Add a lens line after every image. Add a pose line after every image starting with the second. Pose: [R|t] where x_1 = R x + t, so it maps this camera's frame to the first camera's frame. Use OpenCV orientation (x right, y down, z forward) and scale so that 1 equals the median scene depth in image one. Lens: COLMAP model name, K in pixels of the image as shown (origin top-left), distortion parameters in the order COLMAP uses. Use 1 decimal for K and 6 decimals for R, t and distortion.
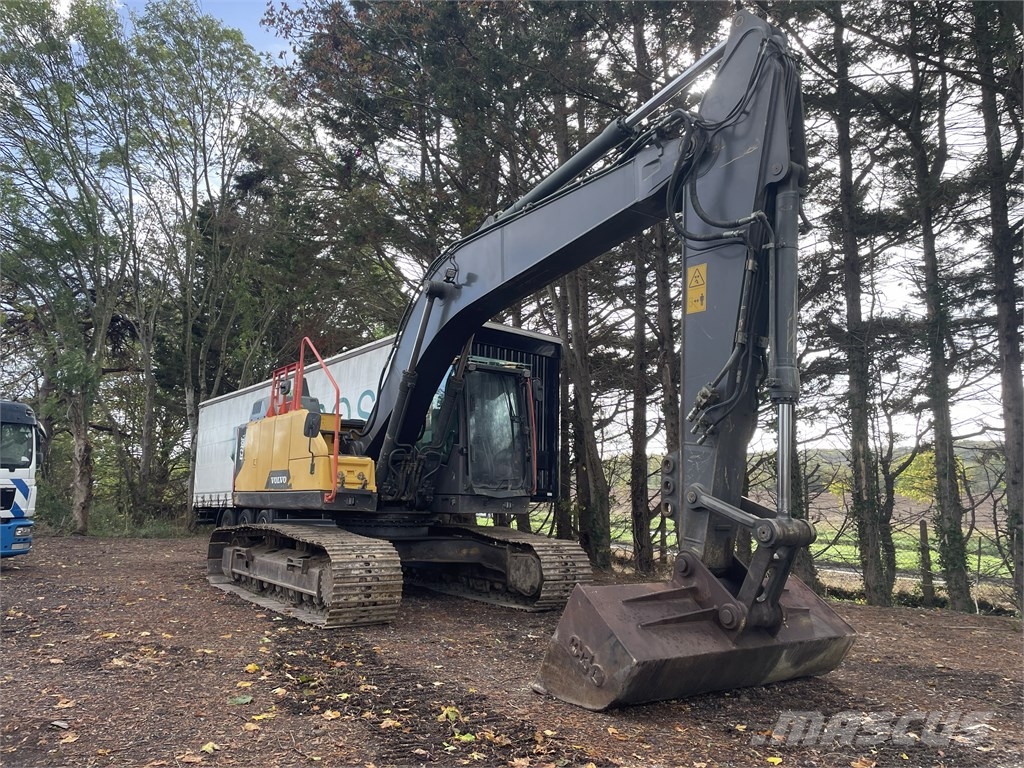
lens RADIAL K [[770.3, 0, 514.6], [0, 770.3, 371.2], [0, 0, 1]] dist [0.084056, -0.109935]
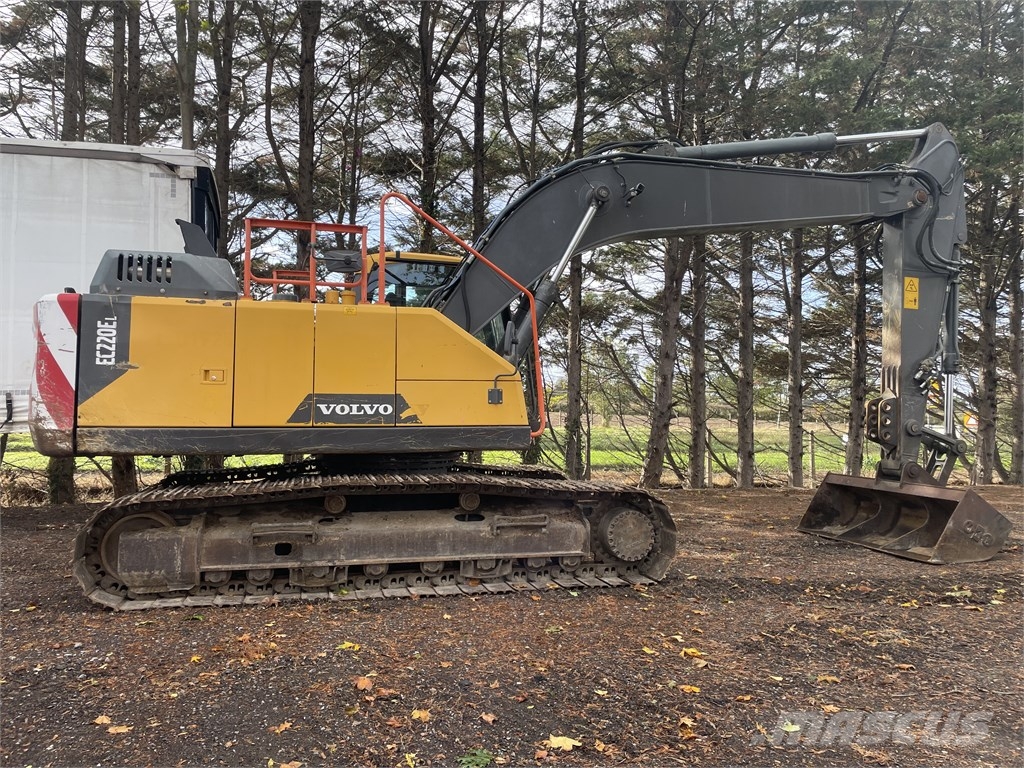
lens RADIAL K [[769.6, 0, 511.1], [0, 769.6, 382.4], [0, 0, 1]] dist [0.090113, -0.120293]
pose [[0.361163, 0.015791, 0.932369, -0.942362], [-0.155009, 0.986962, 0.043329, 0.077963], [-0.919529, -0.160174, 0.358902, 0.727221]]
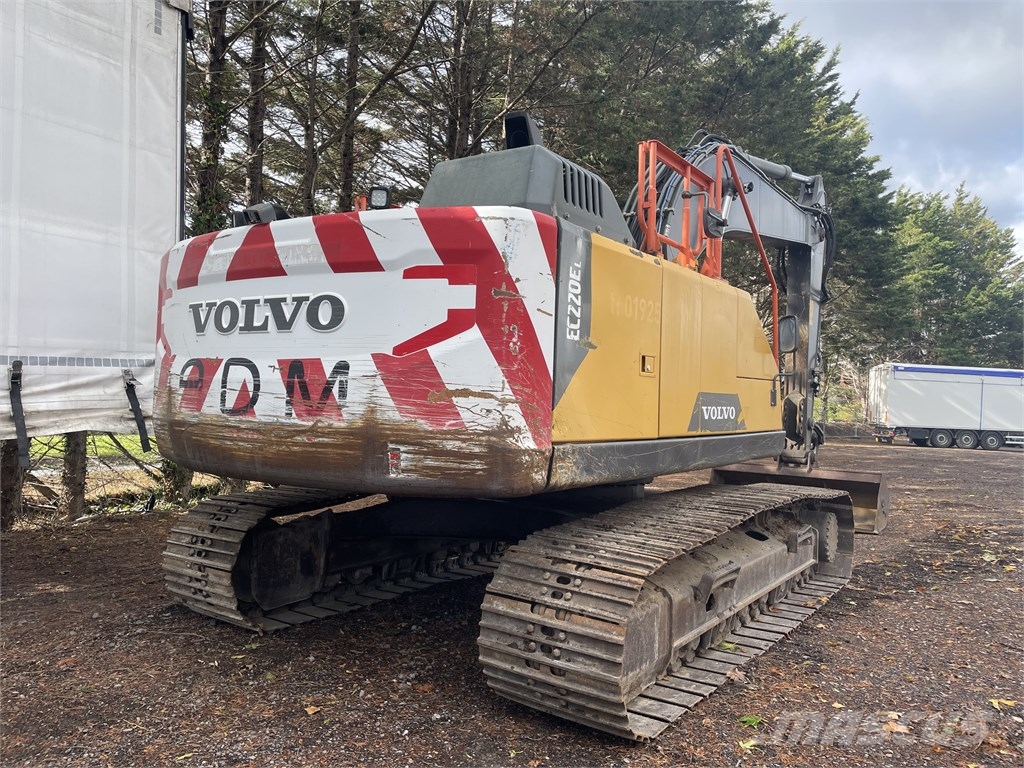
lens RADIAL K [[770.3, 0, 514.6], [0, 770.3, 371.2], [0, 0, 1]] dist [0.084056, -0.109935]
pose [[-0.342258, -0.001659, 0.939605, -0.811770], [-0.197246, 0.977843, -0.070122, 0.195053], [-0.918669, -0.209333, -0.335001, 1.443429]]
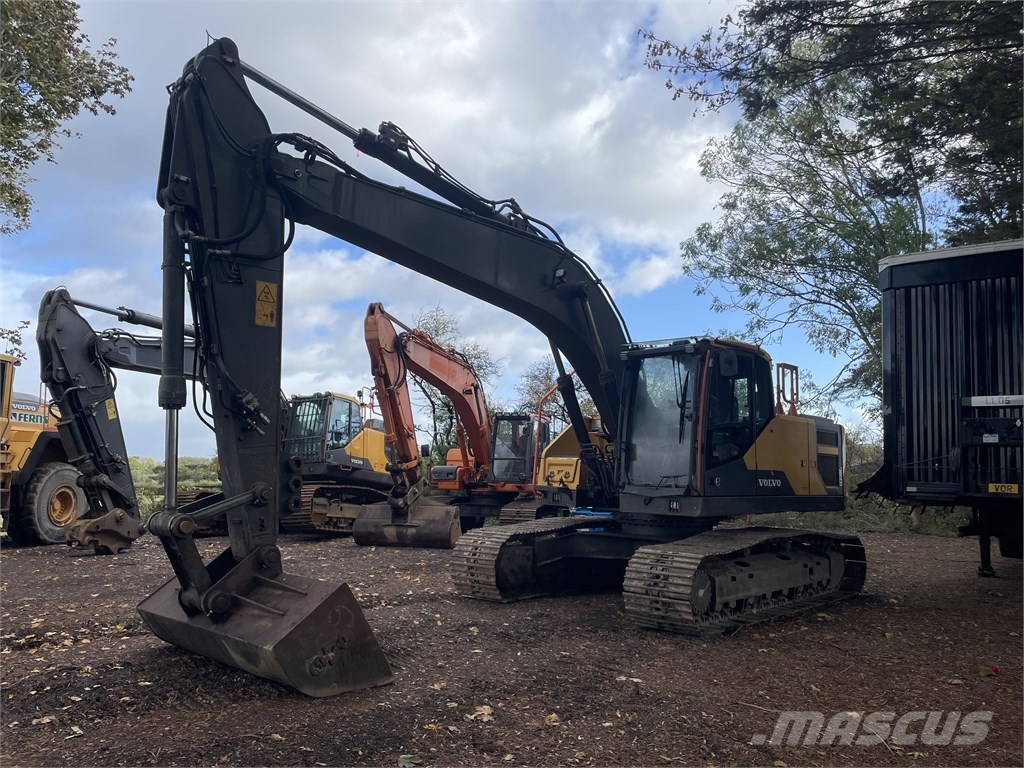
lens RADIAL K [[764.5, 0, 505.5], [0, 764.5, 384.7], [0, 0, 1]] dist [0.092133, -0.122315]
pose [[0.210491, -0.132145, -0.968623, 0.872915], [0.148809, 0.983607, -0.101852, 0.108816], [0.966204, -0.122701, 0.226705, 0.694585]]
